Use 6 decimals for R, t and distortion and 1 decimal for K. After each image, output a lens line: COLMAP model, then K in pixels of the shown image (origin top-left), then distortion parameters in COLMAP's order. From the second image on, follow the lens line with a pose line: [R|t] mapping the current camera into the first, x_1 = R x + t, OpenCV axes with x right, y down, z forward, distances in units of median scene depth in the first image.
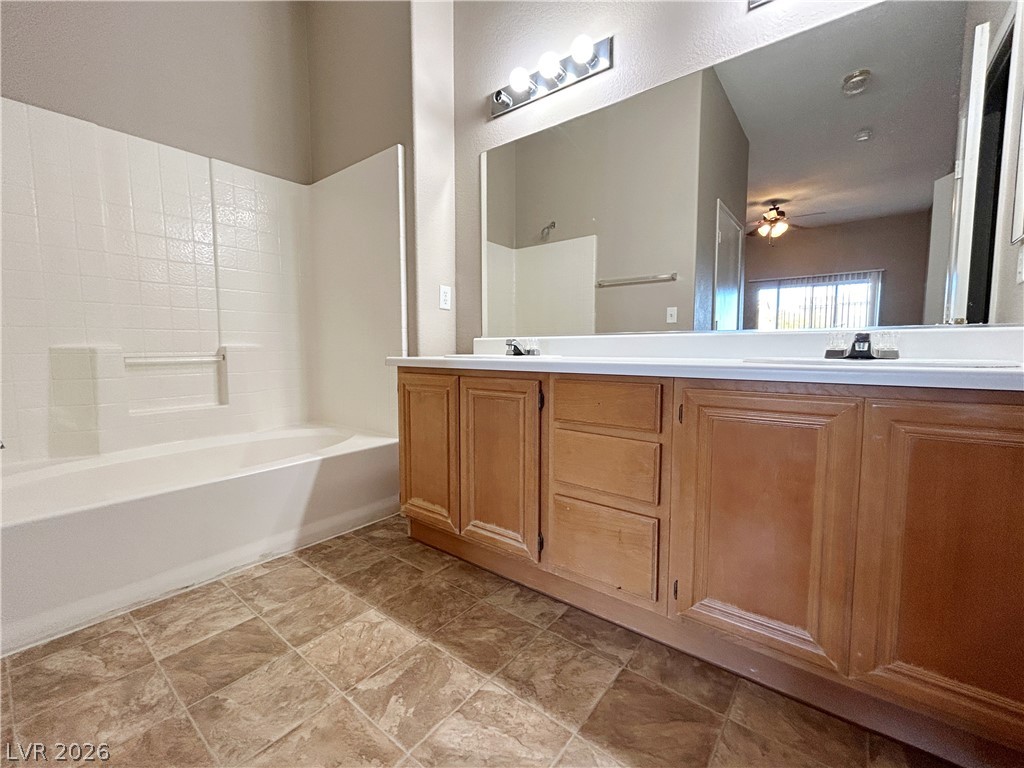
lens RADIAL K [[408.8, 0, 510.3], [0, 408.8, 382.0], [0, 0, 1]] dist [-0.001492, 0.000124]
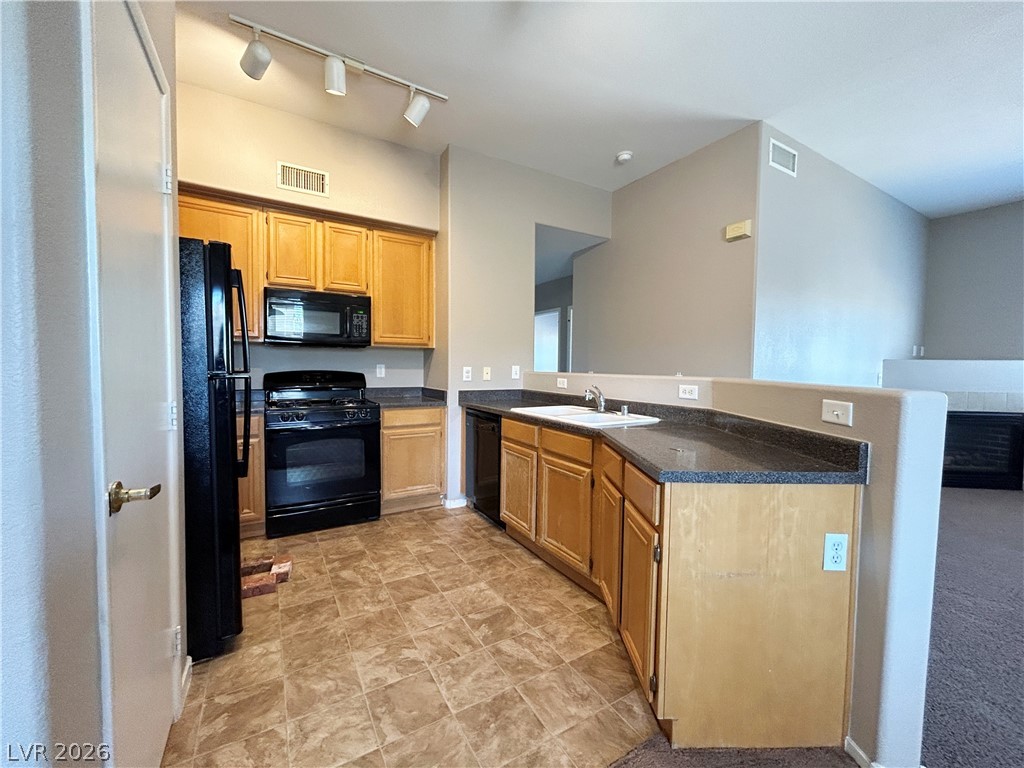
lens RADIAL K [[408.8, 0, 507.3], [0, 408.8, 381.8], [0, 0, 1]] dist [-0.001492, 0.000124]
pose [[0.928217, 0.018231, -0.371593, 0.483880], [-0.029422, 0.999268, -0.024467, -0.315257], [0.370875, 0.033643, 0.928073, -0.748085]]
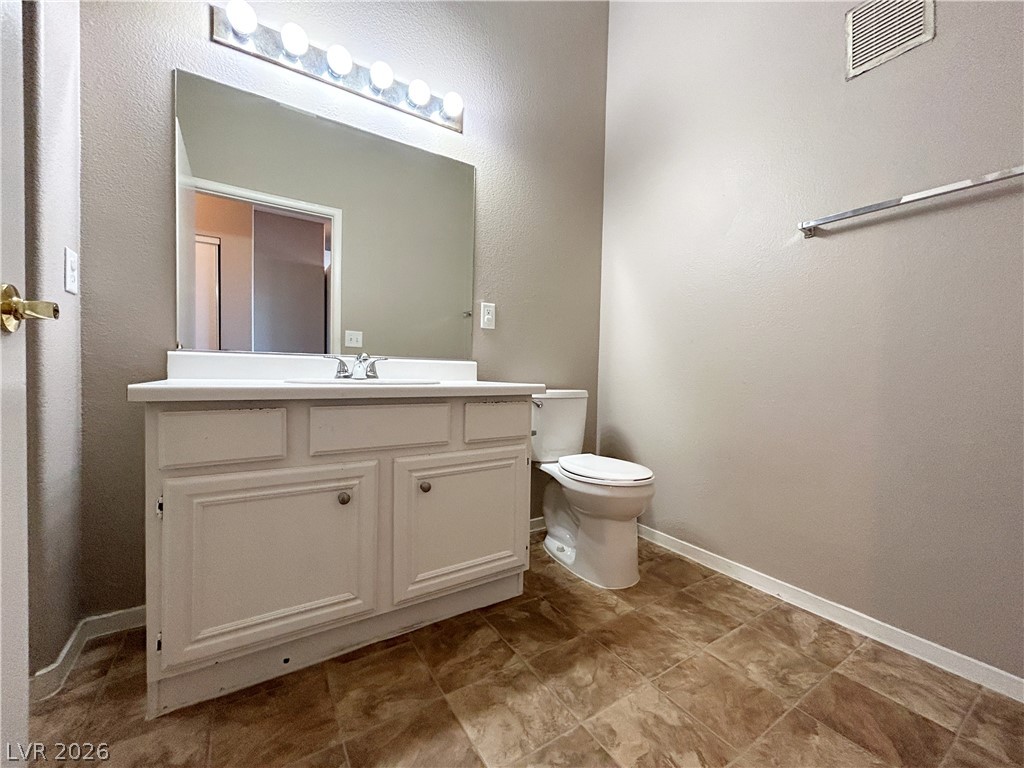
lens RADIAL K [[408.8, 0, 516.6], [0, 408.8, 387.0], [0, 0, 1]] dist [-0.001492, 0.000124]
pose [[-0.332844, 0.014467, -0.942871, 0.419101], [-0.079202, 0.995920, 0.043241, -0.033968], [0.939650, 0.089070, -0.330340, 0.527214]]
